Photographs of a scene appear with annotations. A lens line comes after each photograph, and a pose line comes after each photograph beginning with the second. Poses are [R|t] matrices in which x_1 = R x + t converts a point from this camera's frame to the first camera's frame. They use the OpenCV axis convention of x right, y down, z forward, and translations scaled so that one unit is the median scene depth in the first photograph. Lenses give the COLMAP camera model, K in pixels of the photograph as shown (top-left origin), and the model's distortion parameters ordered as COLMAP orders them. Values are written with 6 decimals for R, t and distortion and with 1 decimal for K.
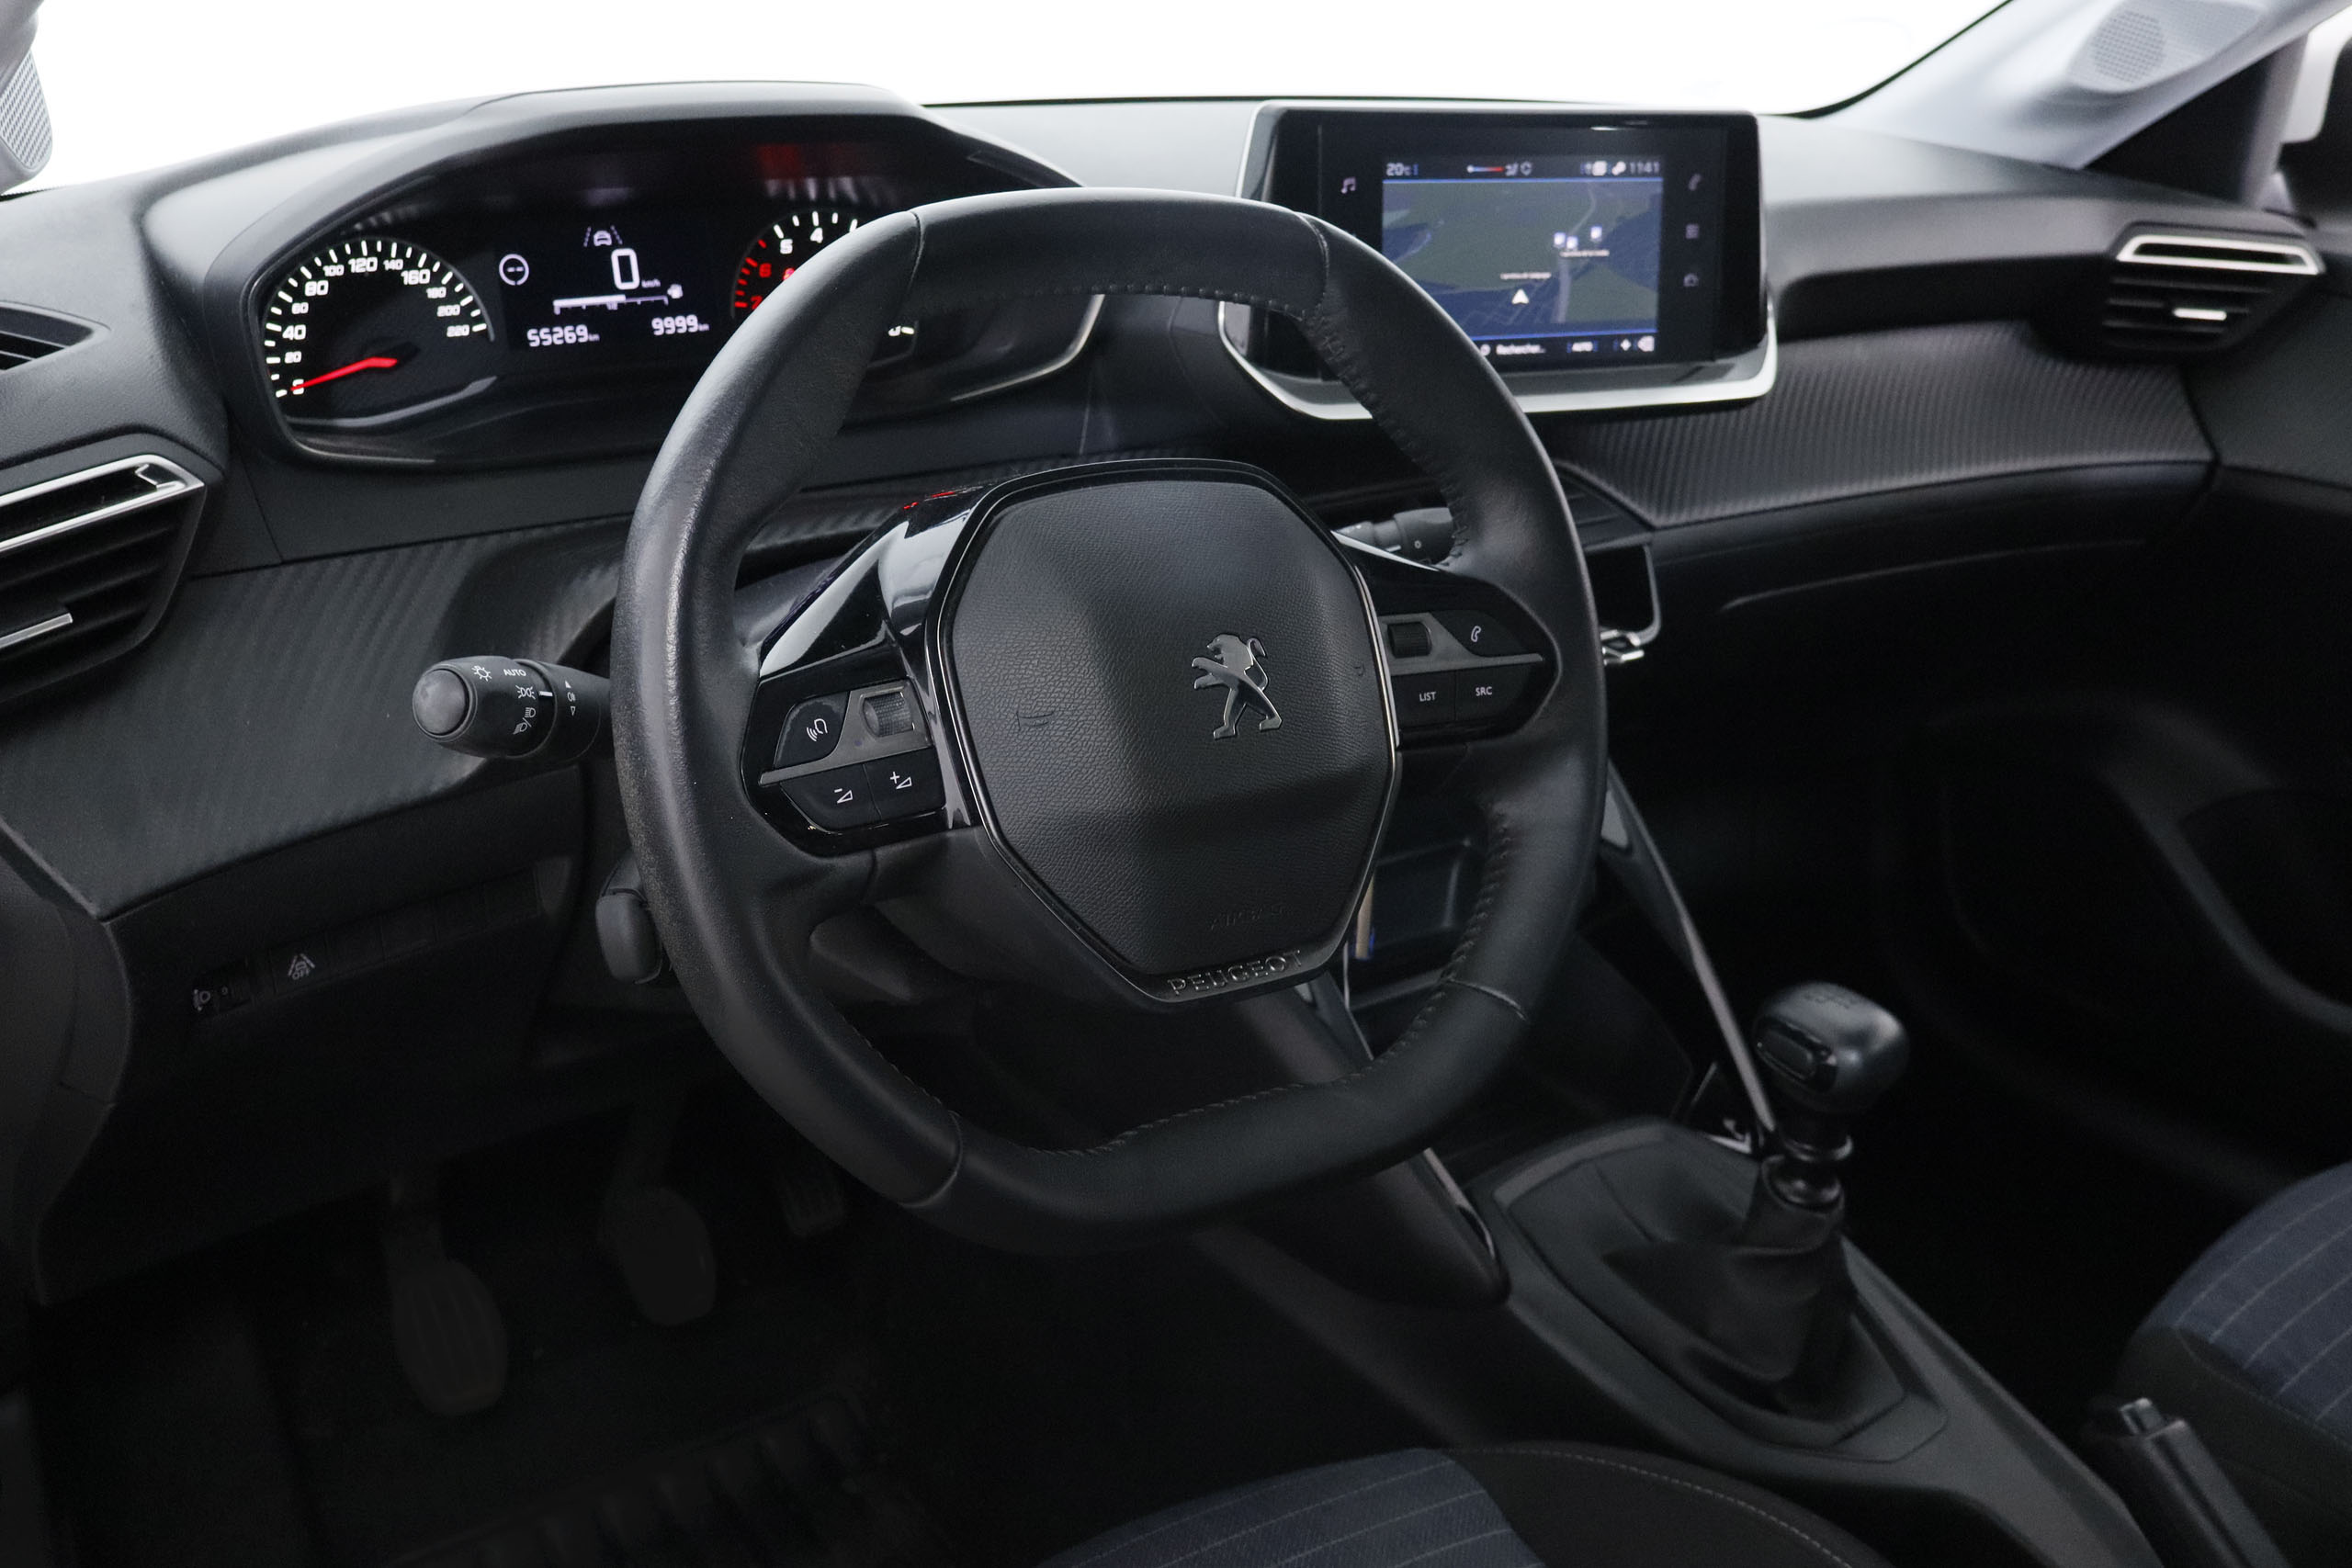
lens RADIAL K [[2315.5, 0, 1176.1], [0, 2315.5, 784.7], [0, 0, 1]] dist [-0.014917, 0.000000]
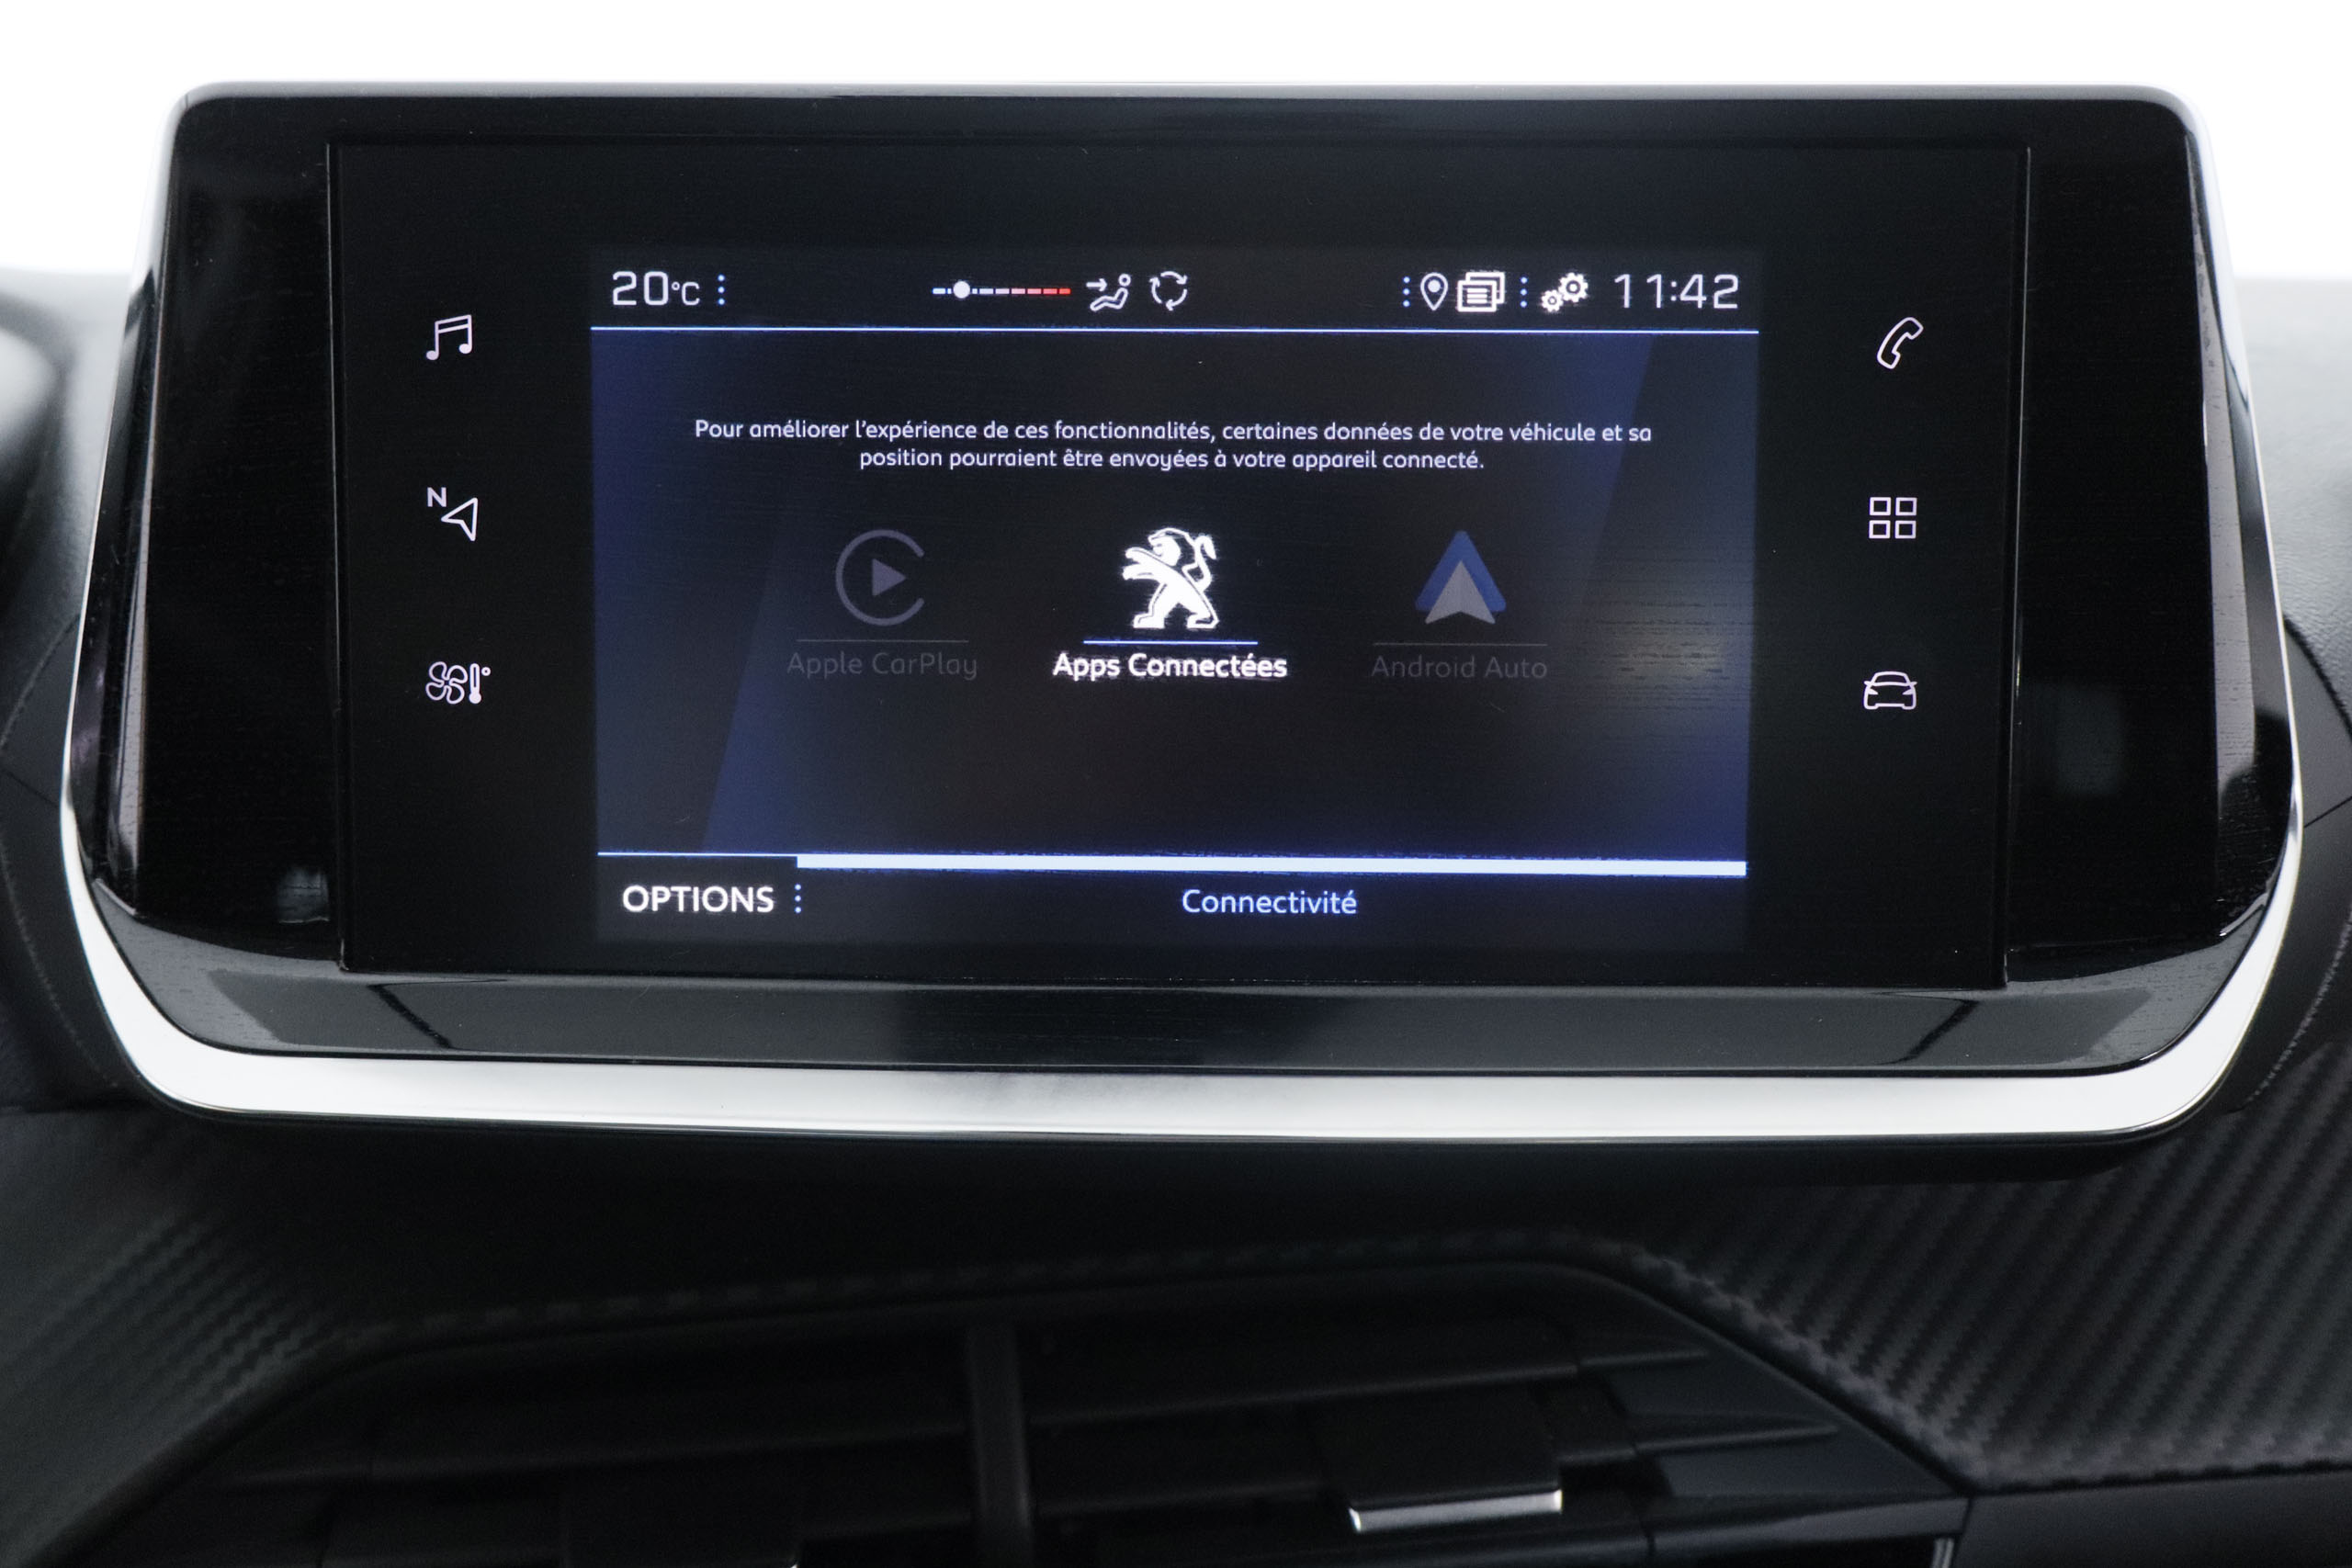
lens RADIAL K [[2665.7, 0, 1168.4], [0, 2665.7, 785.3], [0, 0, 1]] dist [-0.084638, 0.000000]
pose [[0.881558, 0.050492, -0.469368, 0.302925], [-0.132294, 0.980847, -0.142958, -0.154345], [0.453160, 0.188120, 0.871353, 0.704638]]
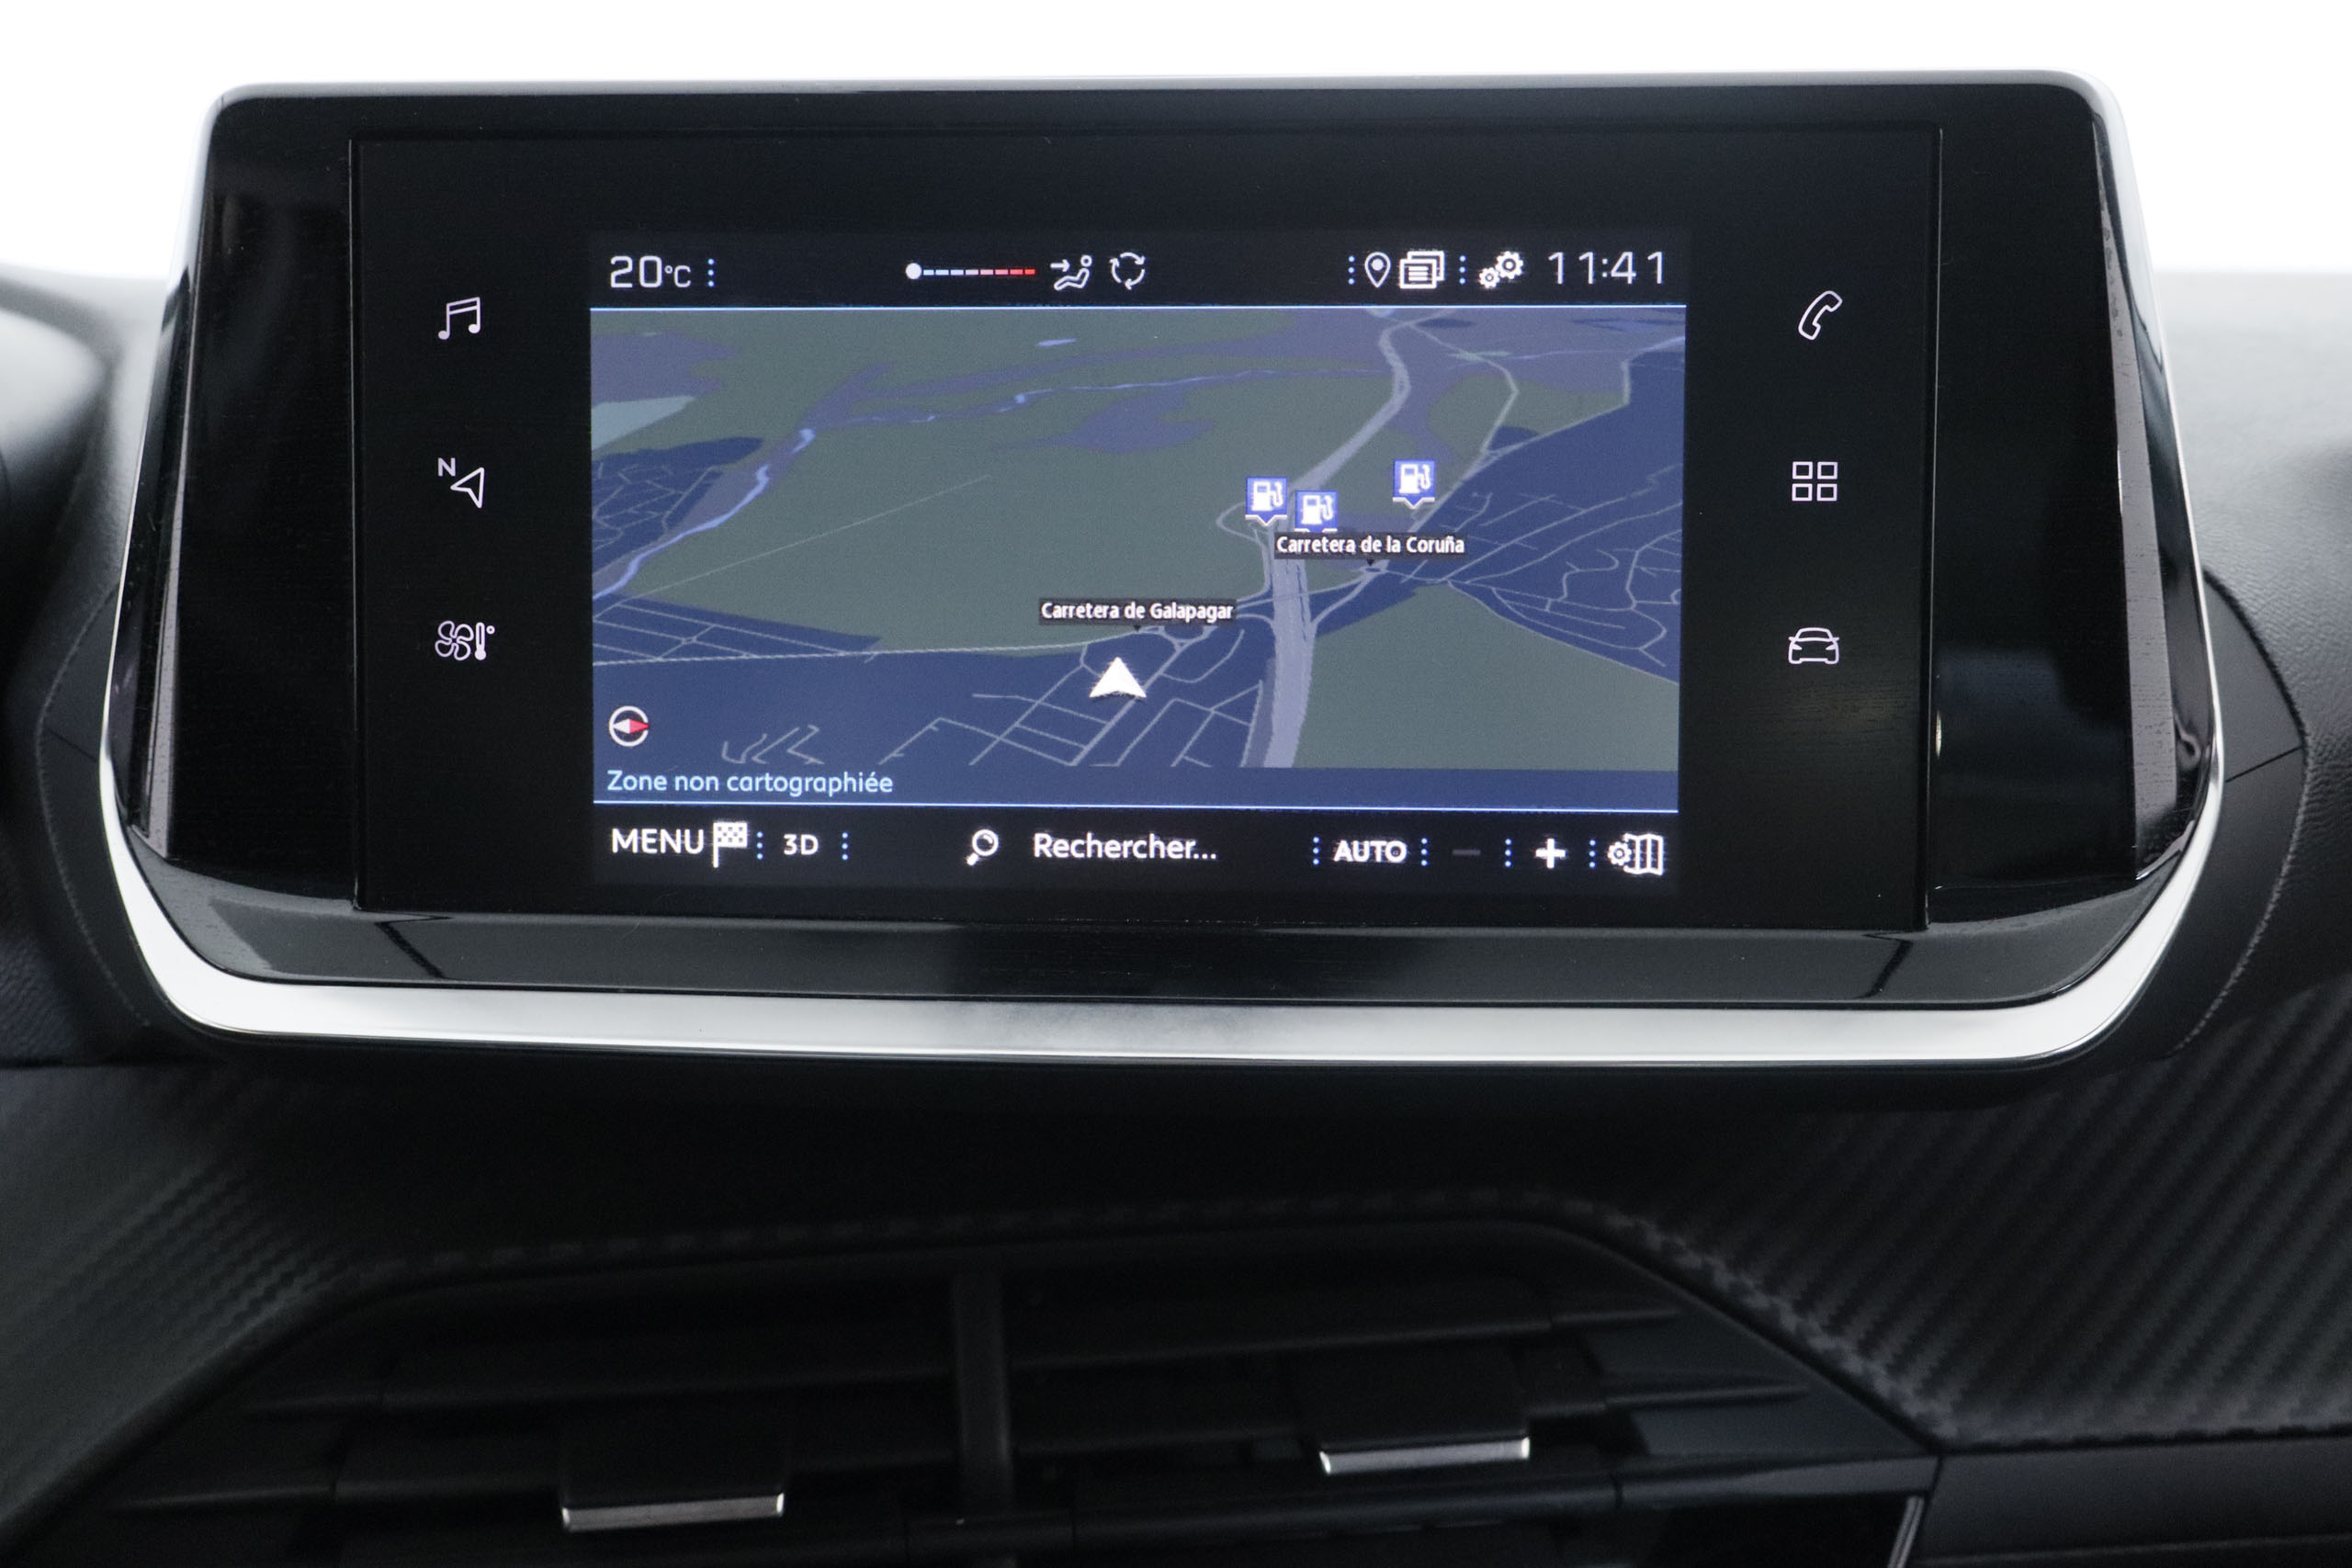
lens RADIAL K [[2922.3, 0, 1167.0], [0, 2922.3, 787.0], [0, 0, 1]] dist [-0.108500, 0.000000]
pose [[0.857750, 0.041159, -0.512417, 0.348381], [-0.142106, 0.976932, -0.159404, -0.135002], [0.494035, 0.209546, 0.843813, 0.673739]]
